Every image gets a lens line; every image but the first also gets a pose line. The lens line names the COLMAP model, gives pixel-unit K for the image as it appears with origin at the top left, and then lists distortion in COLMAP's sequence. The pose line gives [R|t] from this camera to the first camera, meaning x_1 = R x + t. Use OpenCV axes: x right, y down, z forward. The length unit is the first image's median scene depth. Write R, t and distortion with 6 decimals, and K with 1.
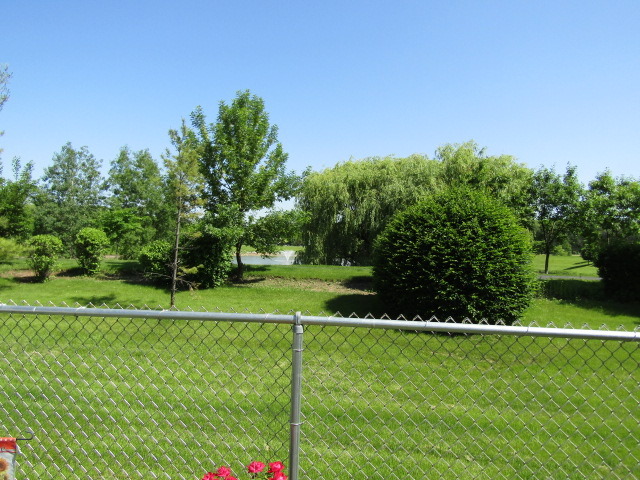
lens RADIAL K [[457.1, 0, 321.0], [0, 457.1, 239.4], [0, 0, 1]] dist [-0.007374, 0.000693]
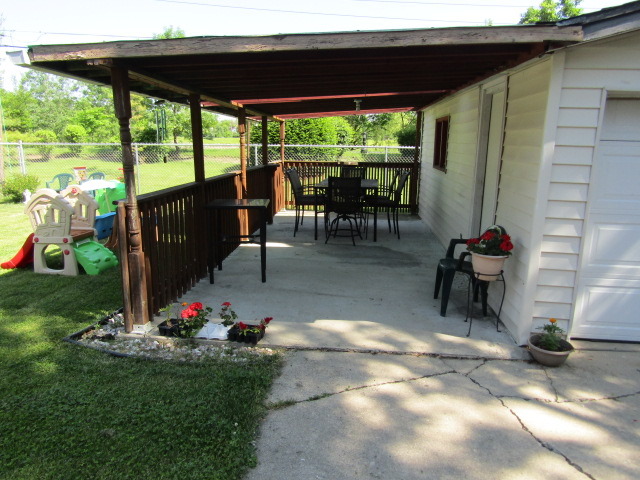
lens RADIAL K [[454.7, 0, 319.2], [0, 454.7, 242.4], [0, 0, 1]] dist [-0.000992, 0.000633]
pose [[0.999089, -0.027112, 0.032959, 0.182211], [0.018444, 0.970735, 0.239445, 0.005799], [-0.038486, -0.238619, 0.970350, -0.433642]]
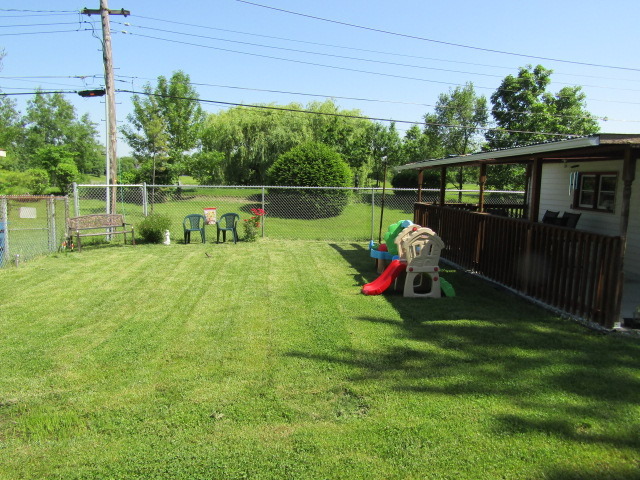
lens RADIAL K [[457.1, 0, 321.0], [0, 457.1, 239.4], [0, 0, 1]] dist [-0.007374, 0.000693]
pose [[0.968431, -0.042953, 0.245552, -0.075102], [0.004702, 0.988016, 0.154282, -0.005401], [-0.249236, -0.148257, 0.957027, -0.458983]]
